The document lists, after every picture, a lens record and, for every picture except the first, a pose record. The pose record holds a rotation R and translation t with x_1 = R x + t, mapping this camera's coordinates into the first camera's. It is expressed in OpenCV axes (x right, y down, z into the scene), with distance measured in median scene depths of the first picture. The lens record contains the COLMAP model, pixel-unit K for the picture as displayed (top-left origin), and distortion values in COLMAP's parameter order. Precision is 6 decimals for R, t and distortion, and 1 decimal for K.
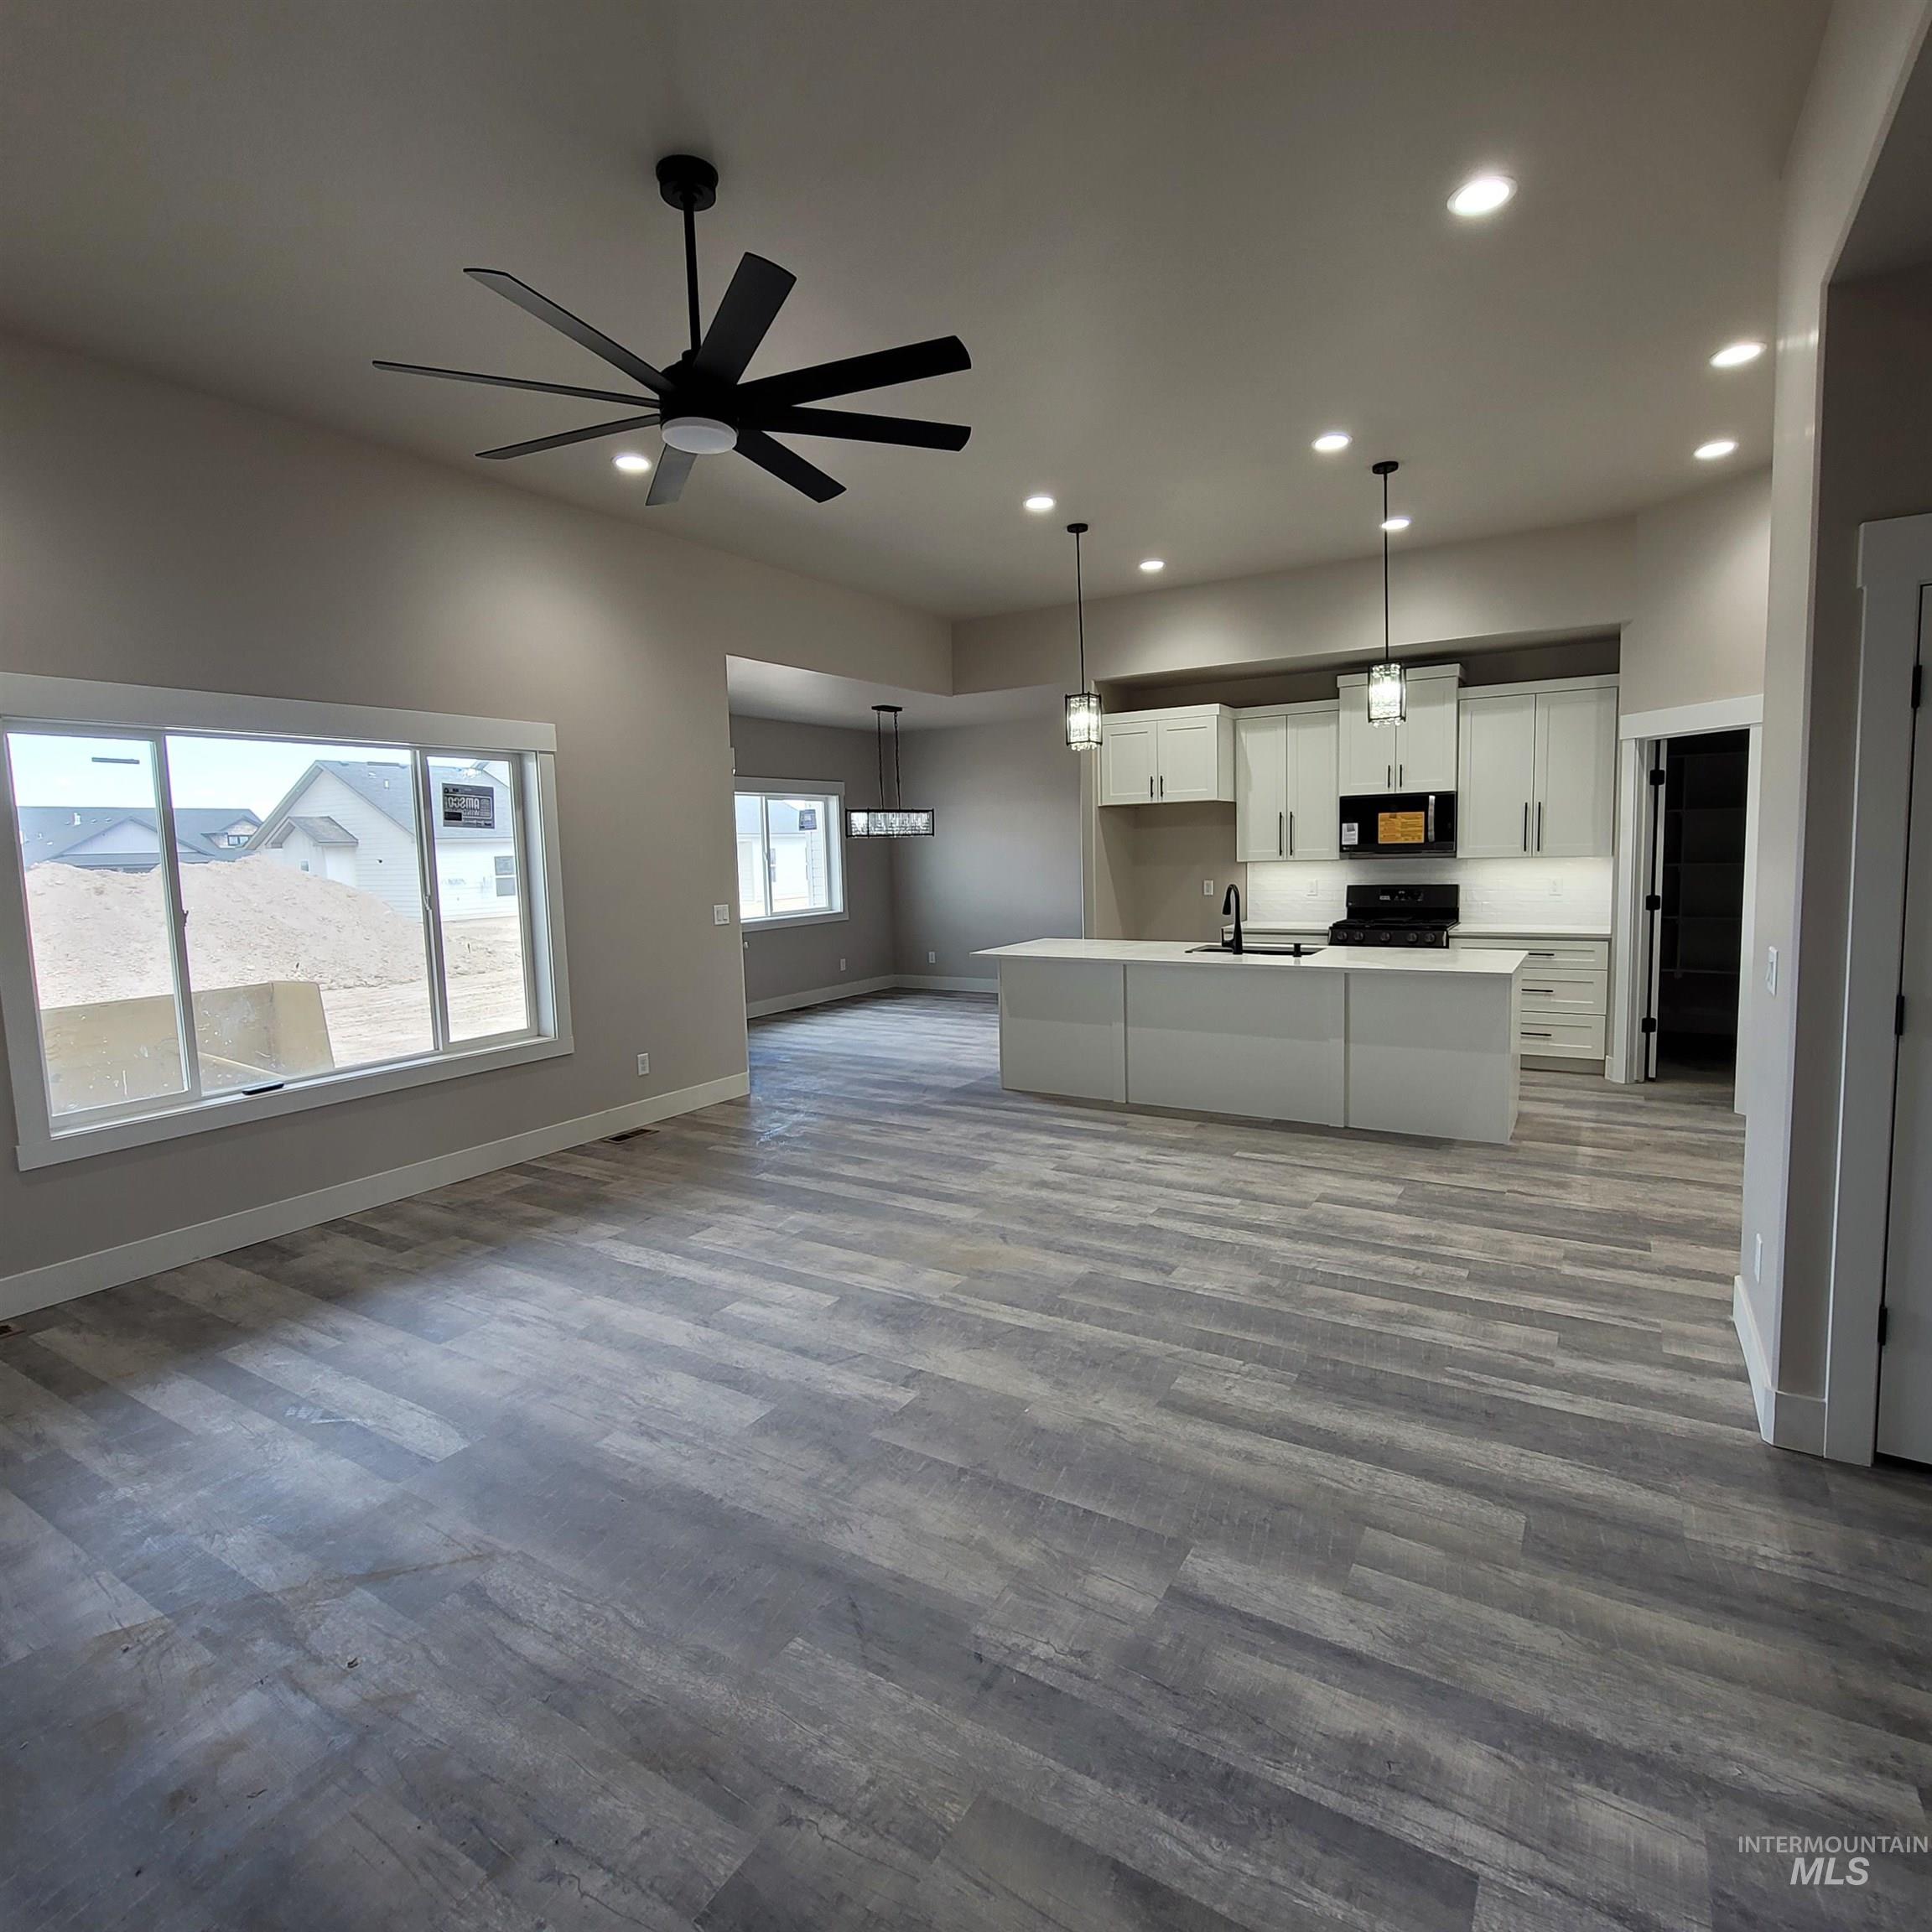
lens RADIAL K [[1055.1, 0, 974.0], [0, 1055.1, 951.3], [0, 0, 1]] dist [-0.008379, 0.002920]
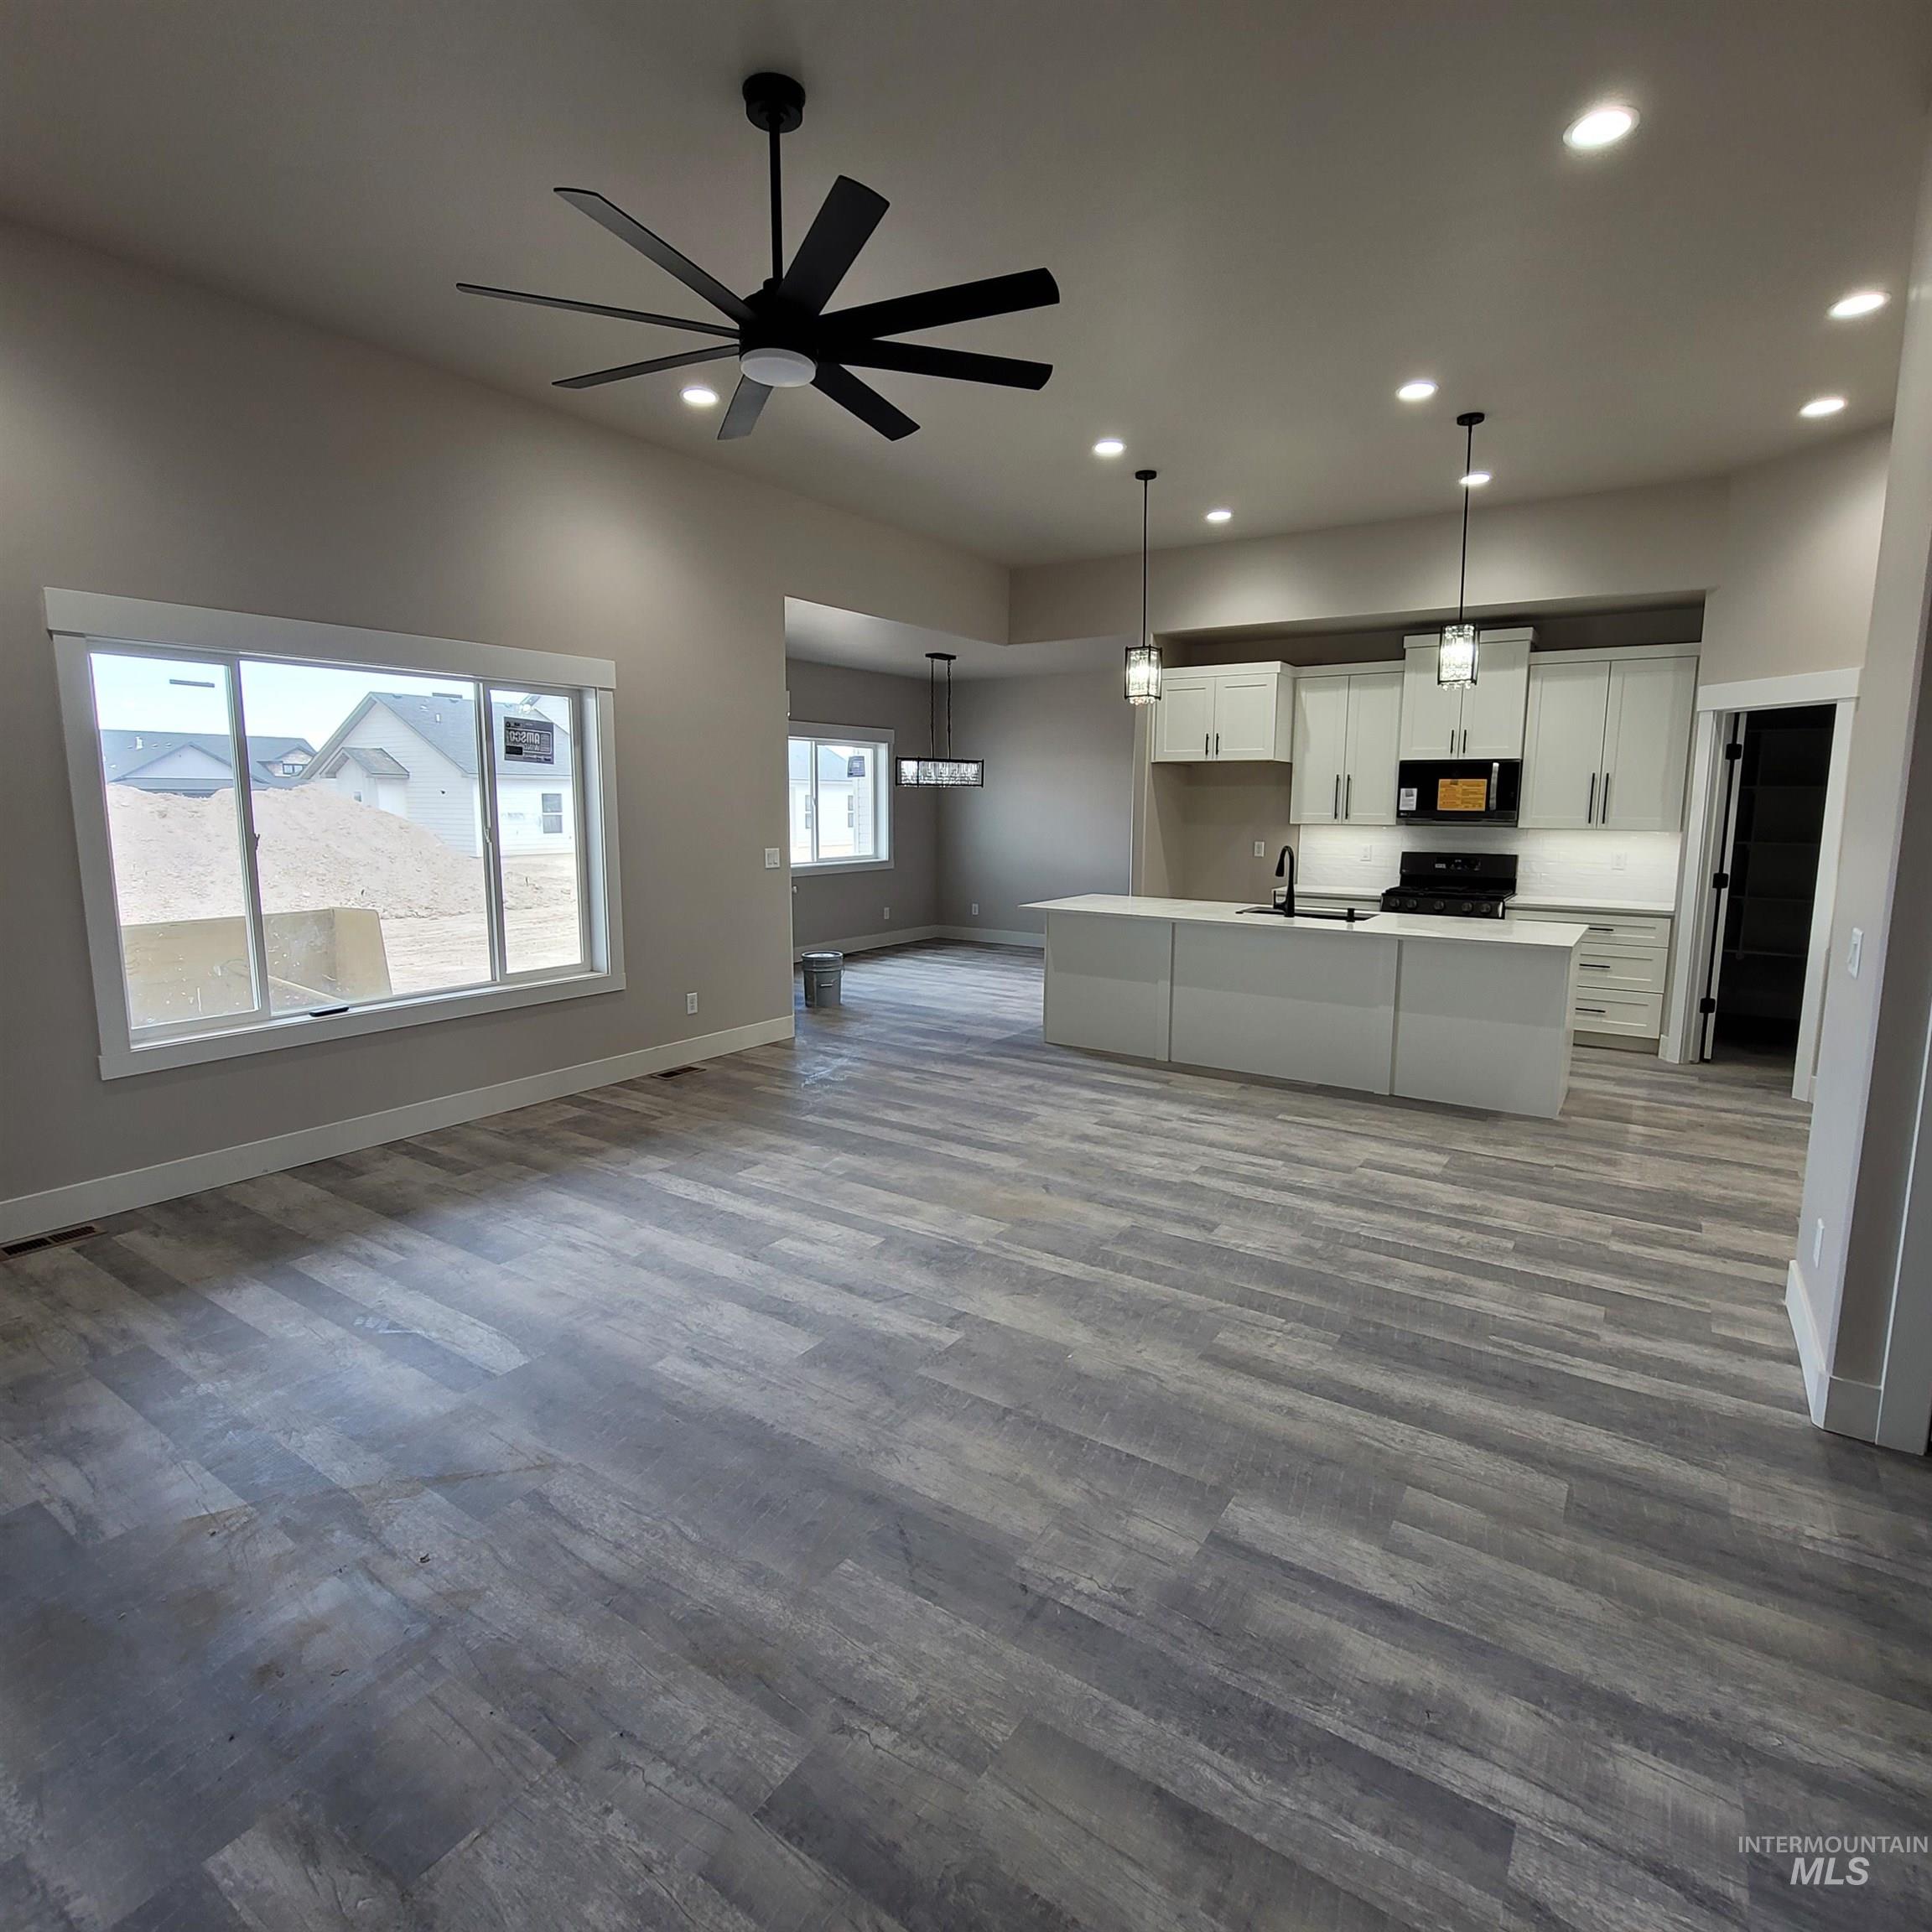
lens RADIAL K [[1055.1, 0, 974.0], [0, 1055.1, 951.3], [0, 0, 1]] dist [-0.008379, 0.002920]
pose [[0.998681, 0.039229, -0.033115, -0.017056], [-0.037747, 0.998307, 0.044258, 0.003360], [0.034795, -0.042950, 0.998471, -0.000356]]
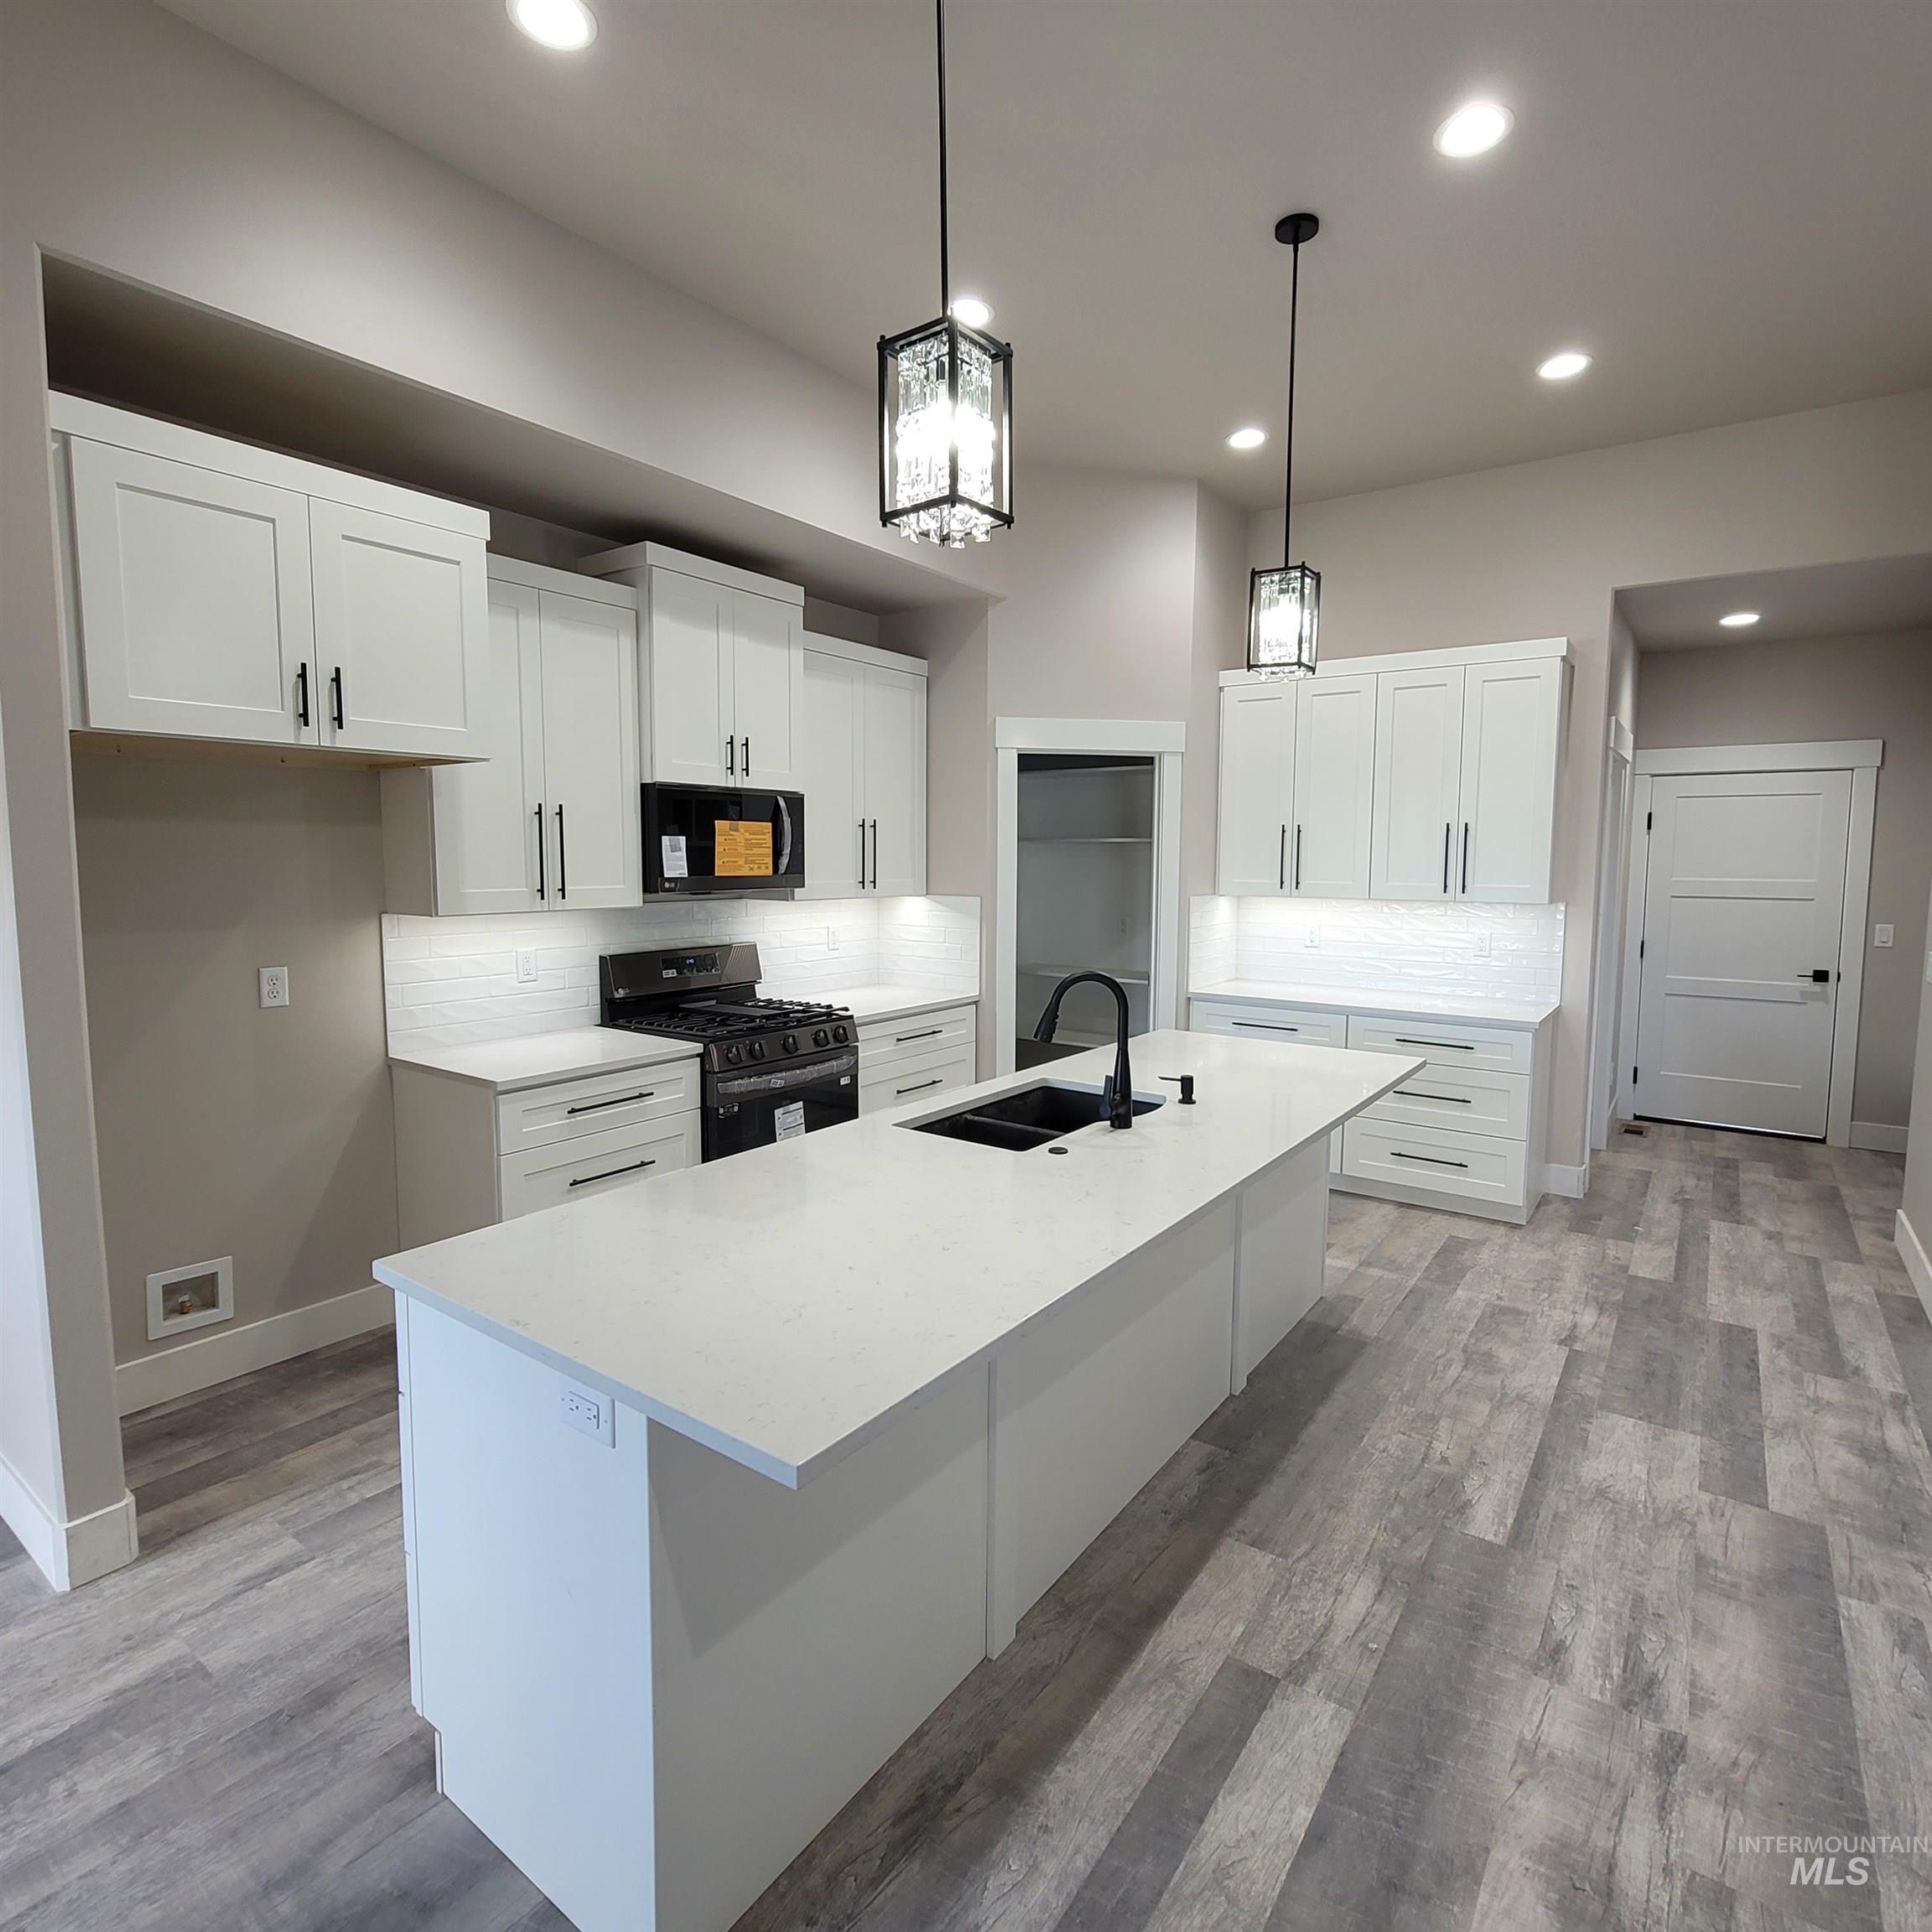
lens RADIAL K [[1055.1, 0, 974.0], [0, 1055.1, 951.3], [0, 0, 1]] dist [-0.008379, 0.002920]
pose [[0.069257, -0.063762, 0.995559, -0.278555], [0.091729, 0.994135, 0.057290, -0.148590], [-0.993373, 0.087354, 0.074699, 1.494271]]
